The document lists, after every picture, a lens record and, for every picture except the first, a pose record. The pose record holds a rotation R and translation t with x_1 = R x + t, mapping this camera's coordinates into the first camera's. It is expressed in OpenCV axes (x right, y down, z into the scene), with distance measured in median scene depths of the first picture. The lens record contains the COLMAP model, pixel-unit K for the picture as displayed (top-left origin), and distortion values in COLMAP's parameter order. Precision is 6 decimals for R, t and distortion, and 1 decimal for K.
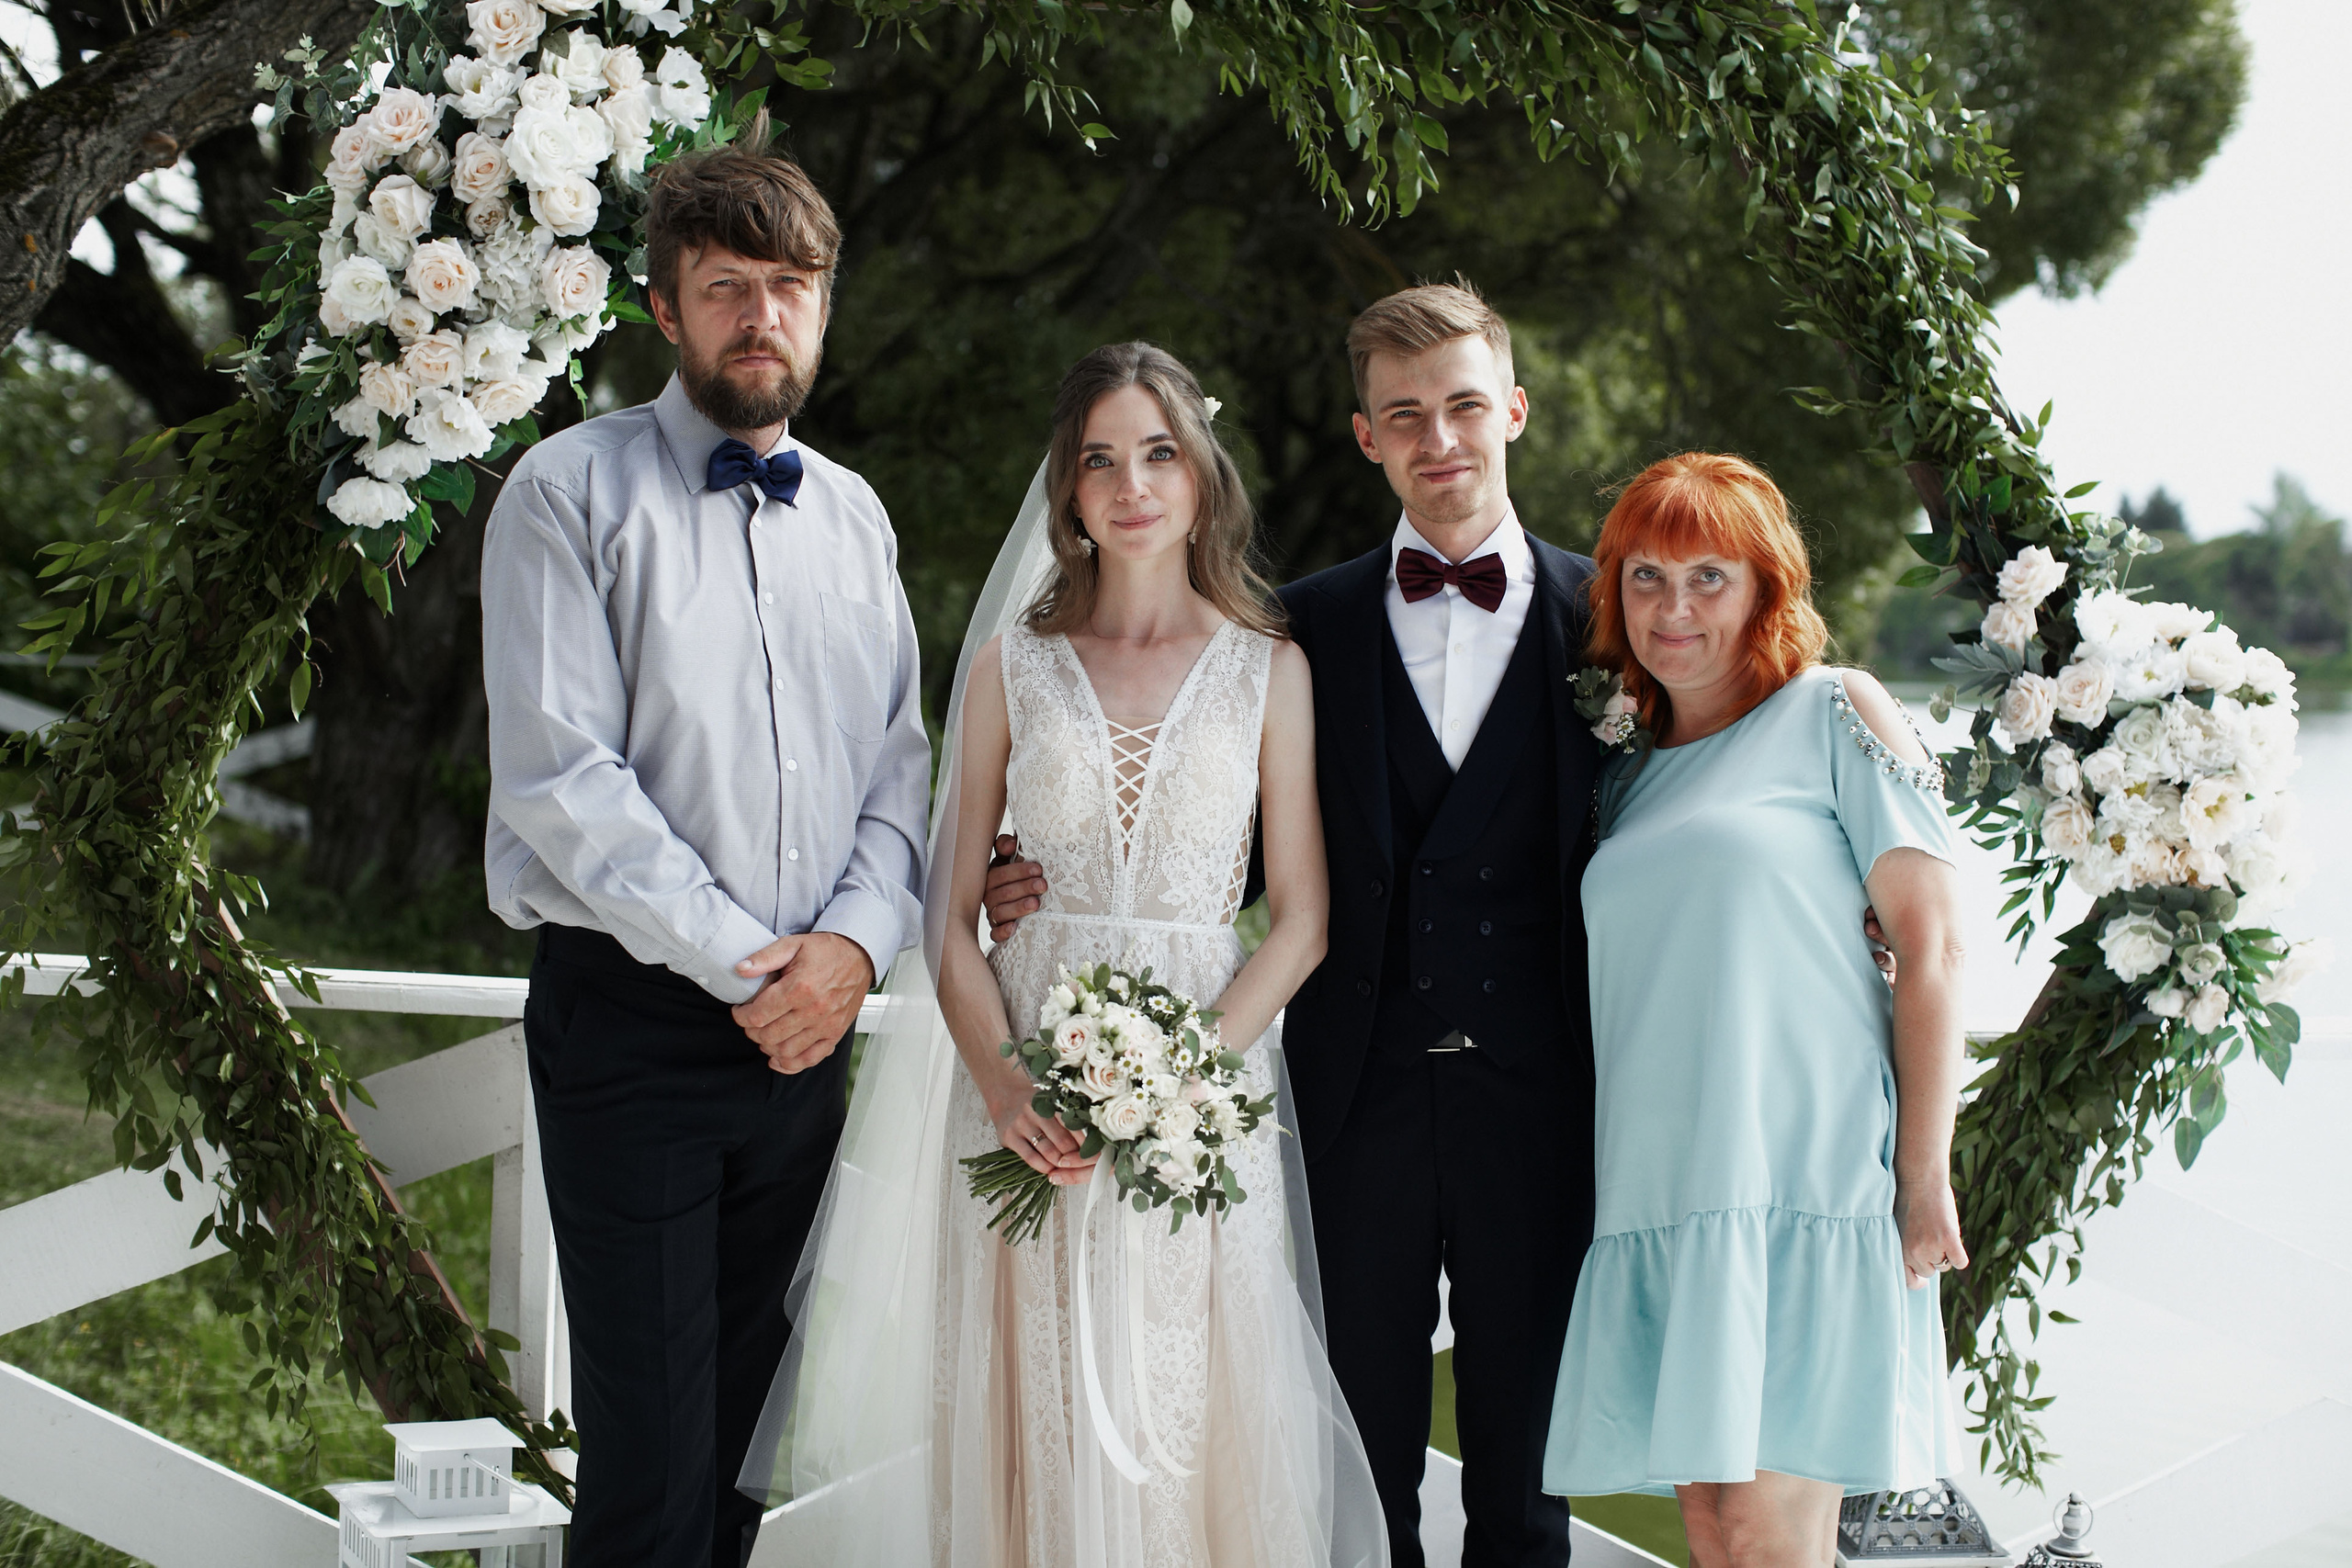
lens RADIAL K [[3817.0, 0, 1212.8], [0, 3817.0, 797.1], [0, 0, 1]] dist [-0.122037, 0.000000]
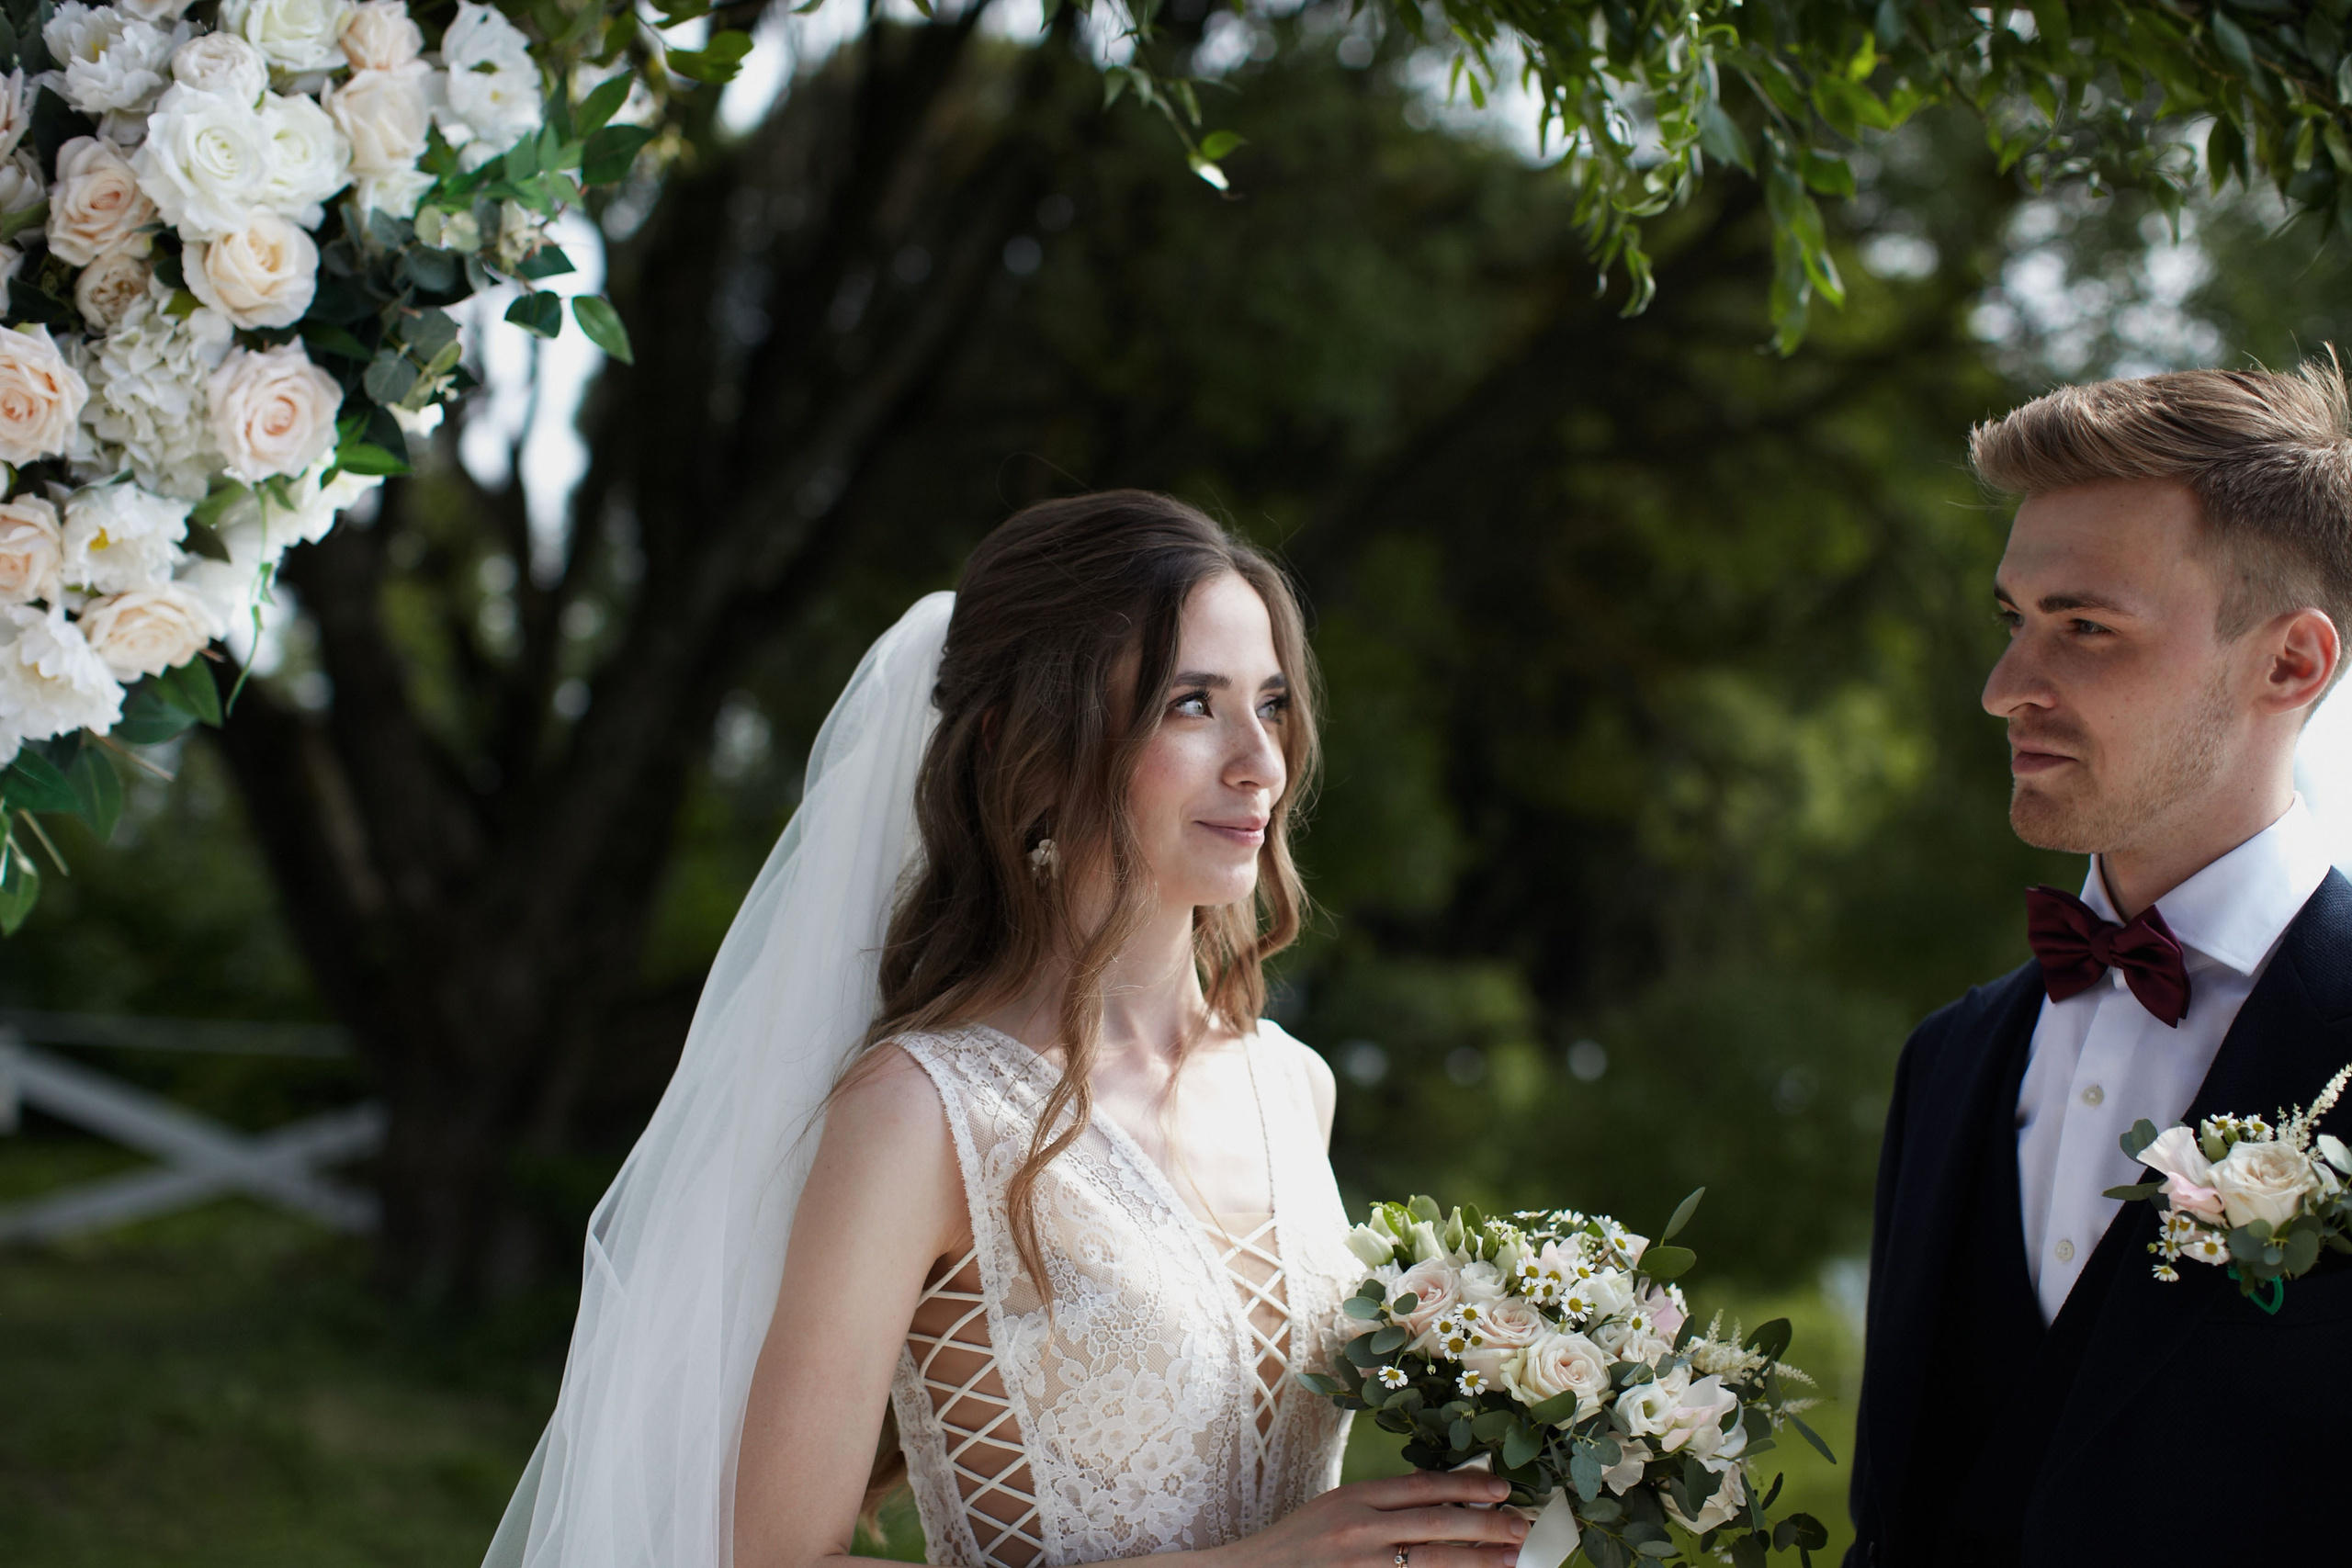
lens RADIAL K [[3817.0, 0, 1272.1], [0, 3817.0, 712.4], [0, 0, 1]] dist [-0.122037, 0.000000]
pose [[0.999418, 0.002622, -0.034013, -0.005202], [-0.006678, 0.992791, -0.119674, -0.027998], [0.033454, 0.119832, 0.992230, 0.460266]]
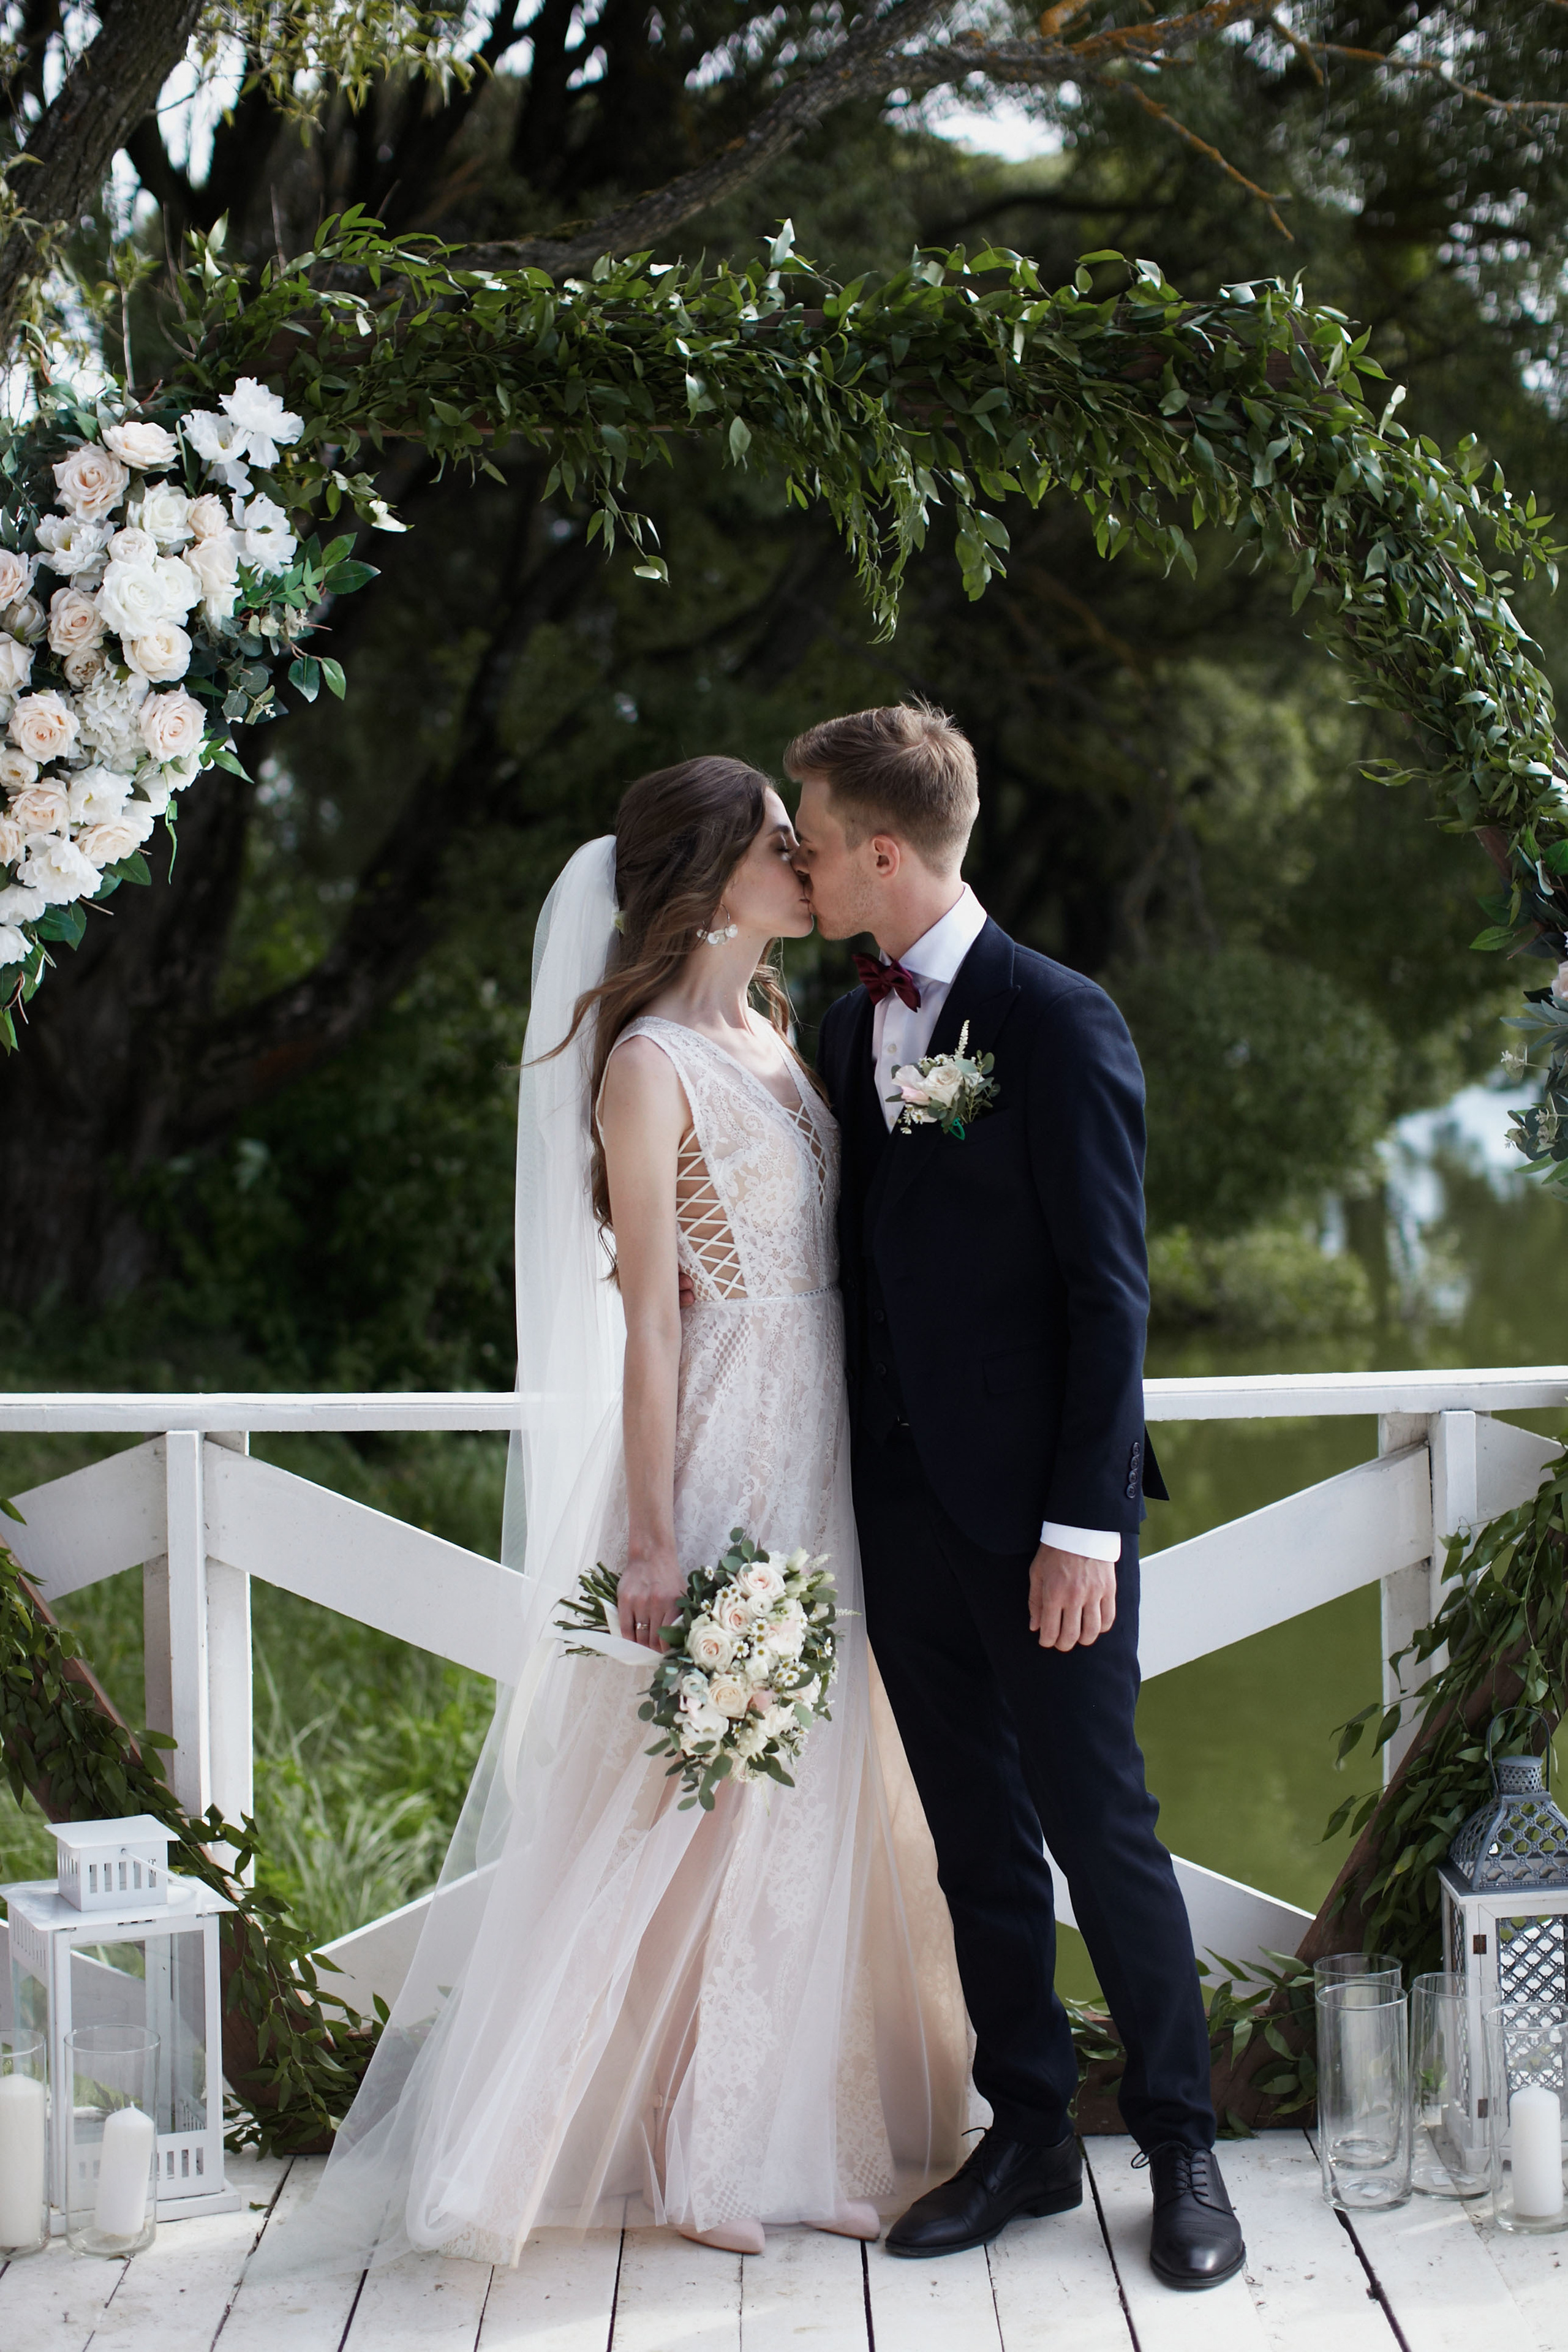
lens RADIAL K [[4050.6, 0, 793.7], [0, 4050.6, 1211.4], [0, 0, 1]] dist [-0.083903, 0.000000]
pose [[0.997931, -0.048835, -0.041828, 0.041906], [0.049240, 0.998749, 0.008707, -0.003356], [0.041351, -0.010749, 0.999087, -0.102396]]
